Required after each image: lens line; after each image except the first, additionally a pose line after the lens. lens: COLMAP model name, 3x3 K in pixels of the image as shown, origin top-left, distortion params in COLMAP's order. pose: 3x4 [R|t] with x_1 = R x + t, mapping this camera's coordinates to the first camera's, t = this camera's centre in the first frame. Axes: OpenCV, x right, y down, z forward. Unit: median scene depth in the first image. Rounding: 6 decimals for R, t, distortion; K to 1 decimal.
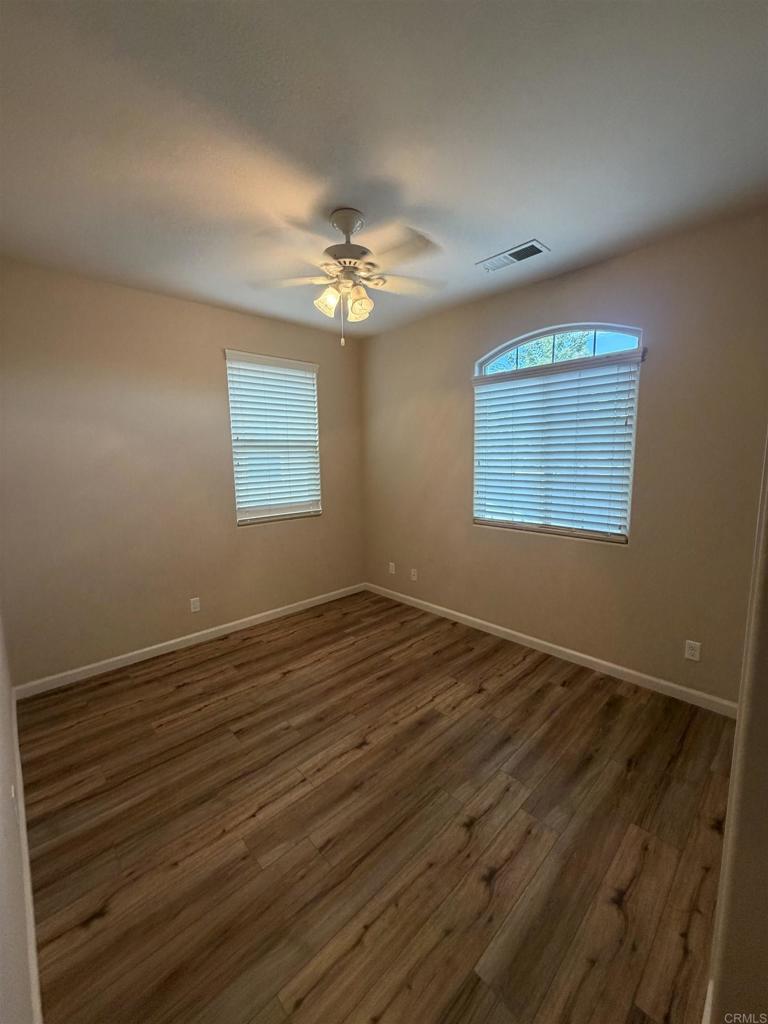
lens RADIAL K [[407.1, 0, 384.0], [0, 407.1, 512.0], [0, 0, 1]] dist [-0.000408, 0.000601]
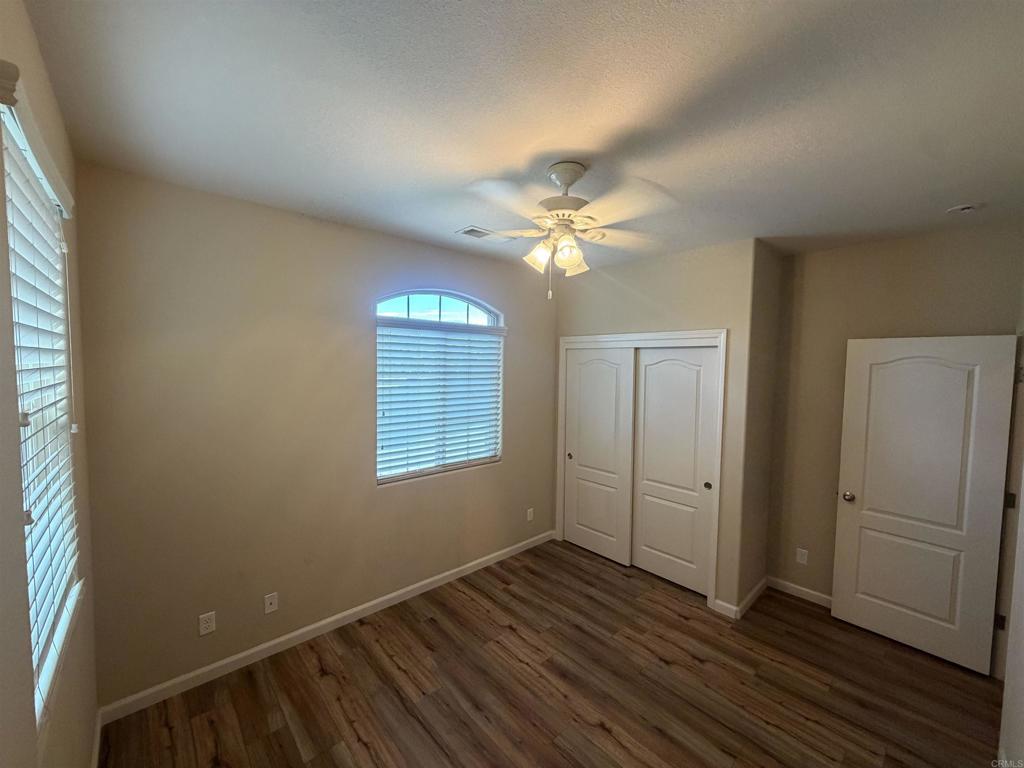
lens RADIAL K [[407.1, 0, 510.8], [0, 407.1, 387.5], [0, 0, 1]] dist [-0.000408, 0.000601]
pose [[0.029927, -0.044257, 0.998572, -0.776469], [0.130345, 0.990662, 0.040000, -0.217697], [-0.991017, 0.128961, 0.035417, 0.869722]]
